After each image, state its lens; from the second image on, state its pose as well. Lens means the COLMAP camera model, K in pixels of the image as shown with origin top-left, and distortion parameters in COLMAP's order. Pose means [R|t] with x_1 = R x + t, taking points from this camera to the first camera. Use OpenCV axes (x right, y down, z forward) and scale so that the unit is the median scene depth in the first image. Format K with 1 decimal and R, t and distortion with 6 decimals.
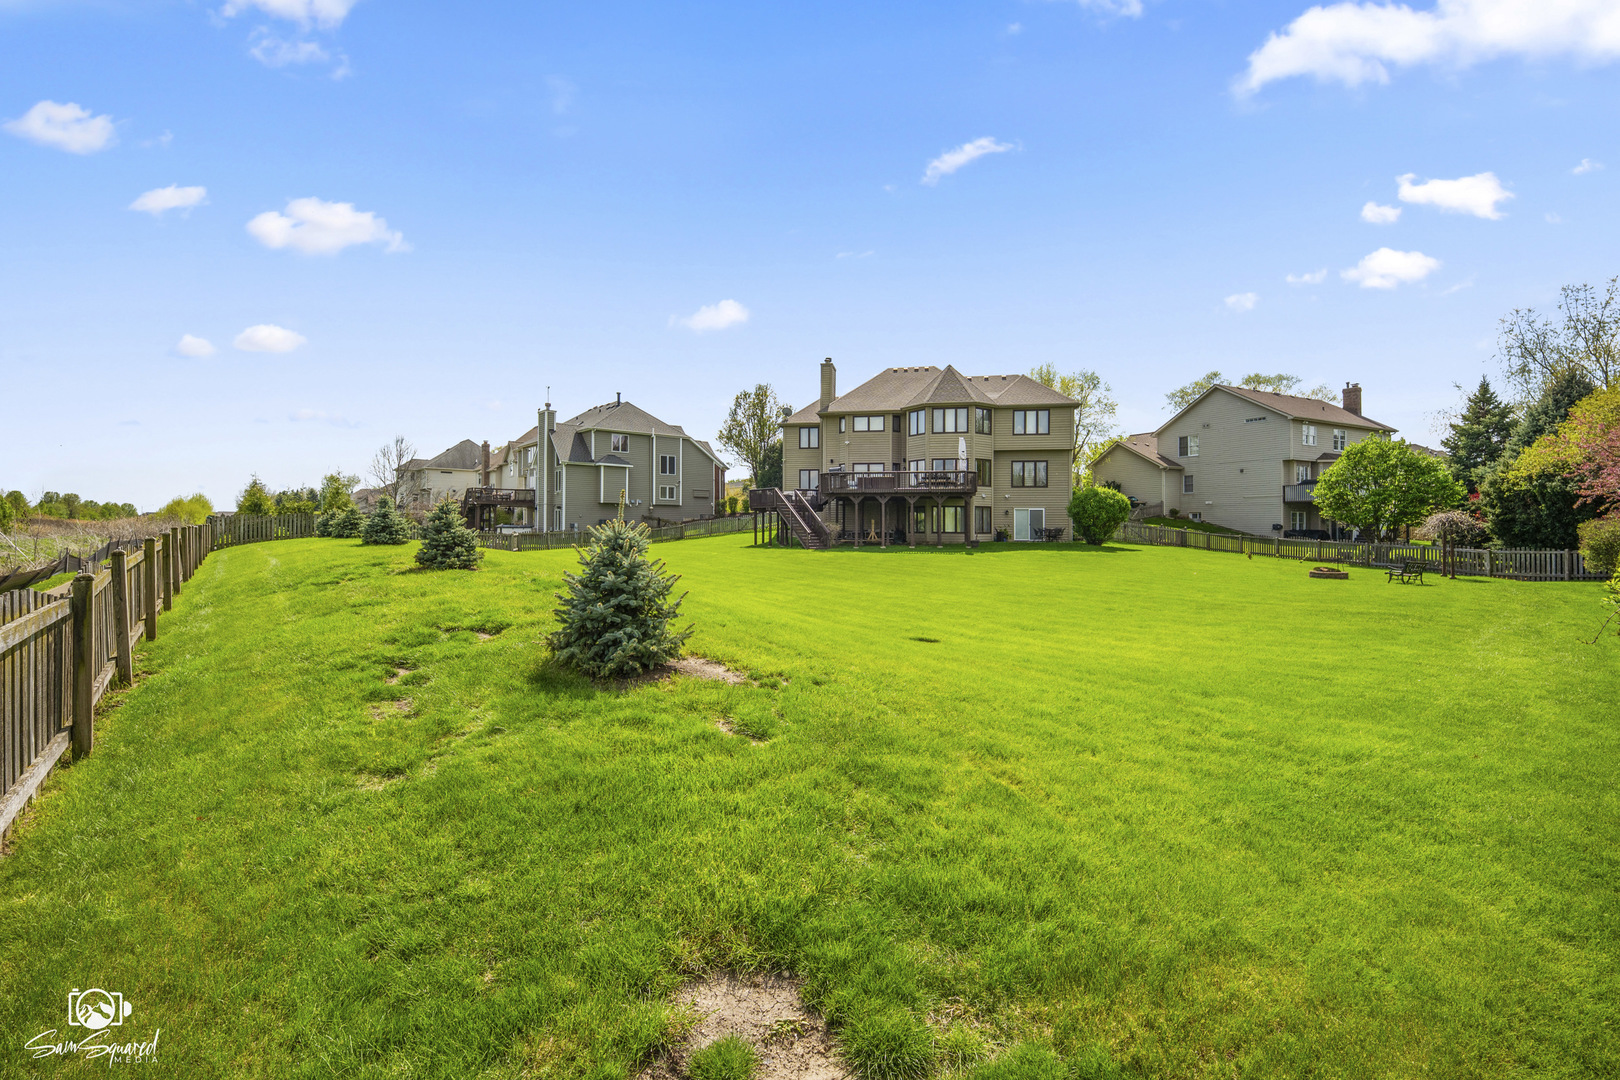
lens RADIAL K [[671.5, 0, 810.8], [0, 671.5, 529.5], [0, 0, 1]] dist [-0.000861, -0.002260]
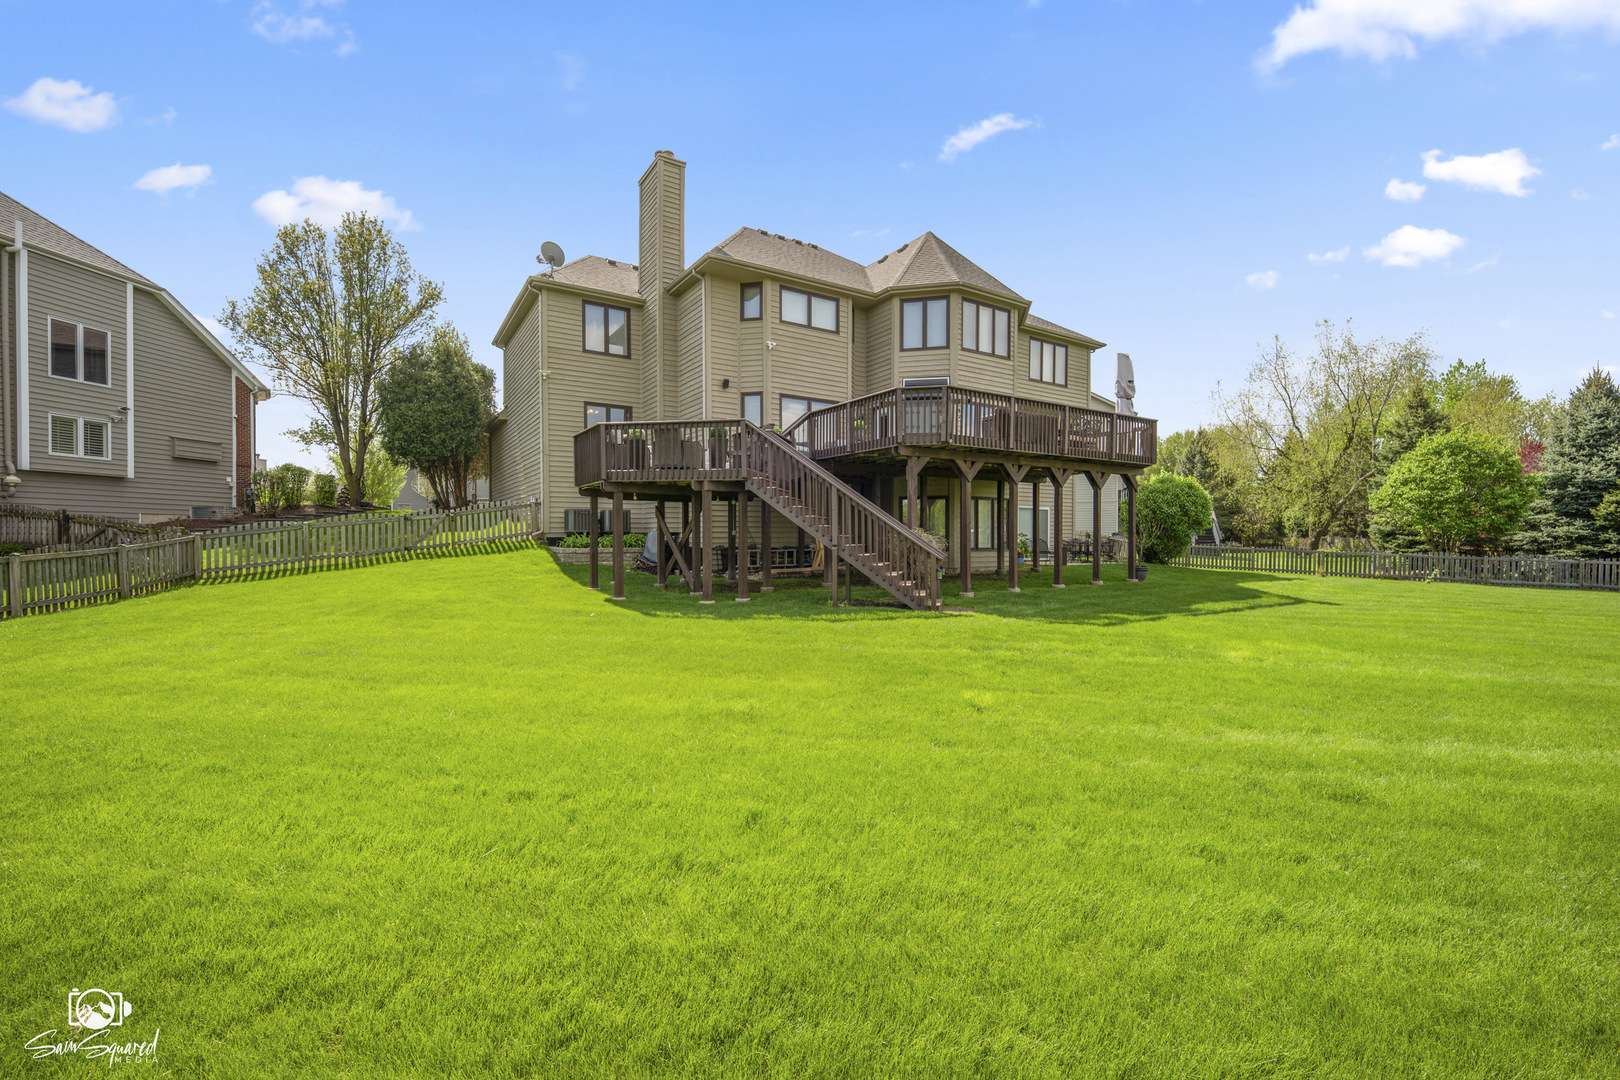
lens RADIAL K [[671.5, 0, 813.9], [0, 671.5, 549.4], [0, 0, 1]] dist [-0.000861, -0.002260]
pose [[0.735896, -0.016402, 0.676896, -0.229875], [0.005145, 0.999813, 0.018634, -0.005052], [-0.677075, -0.010230, 0.735843, 0.691881]]
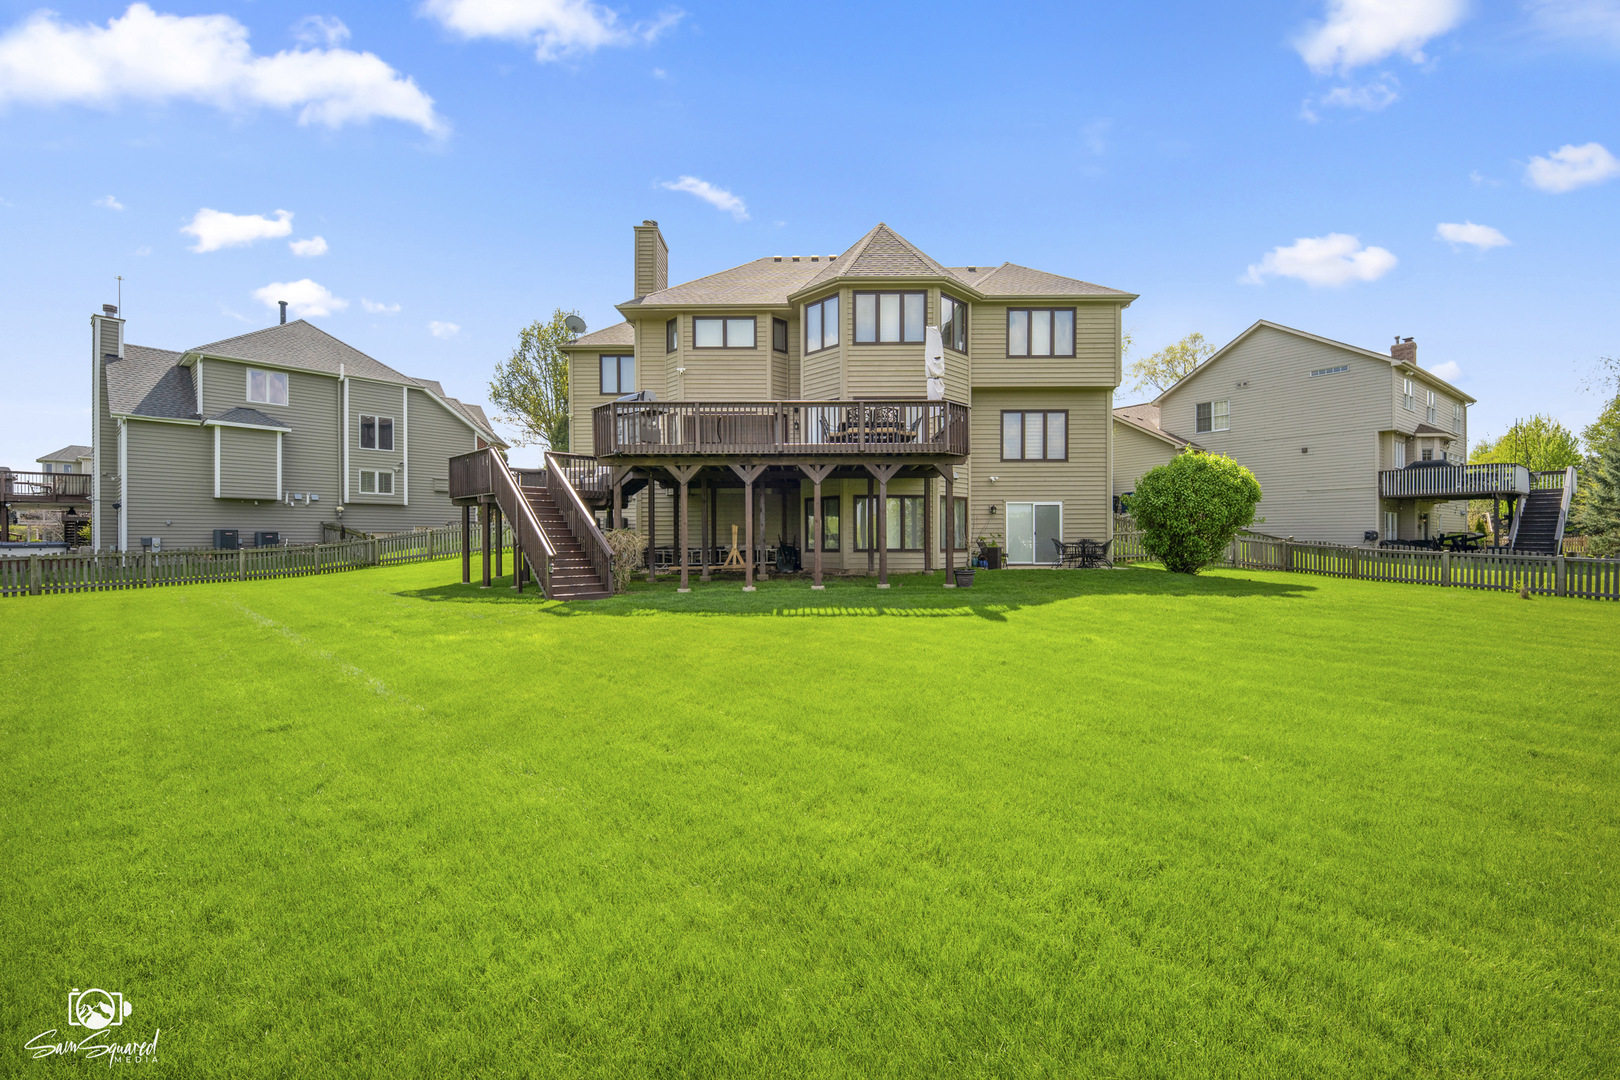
lens RADIAL K [[671.5, 0, 813.0], [0, 671.5, 537.9], [0, 0, 1]] dist [-0.000861, -0.002260]
pose [[0.985482, -0.006992, 0.169633, 0.068053], [0.008415, 0.999935, -0.007667, -0.001014], [-0.169569, 0.008983, 0.985477, 0.520082]]
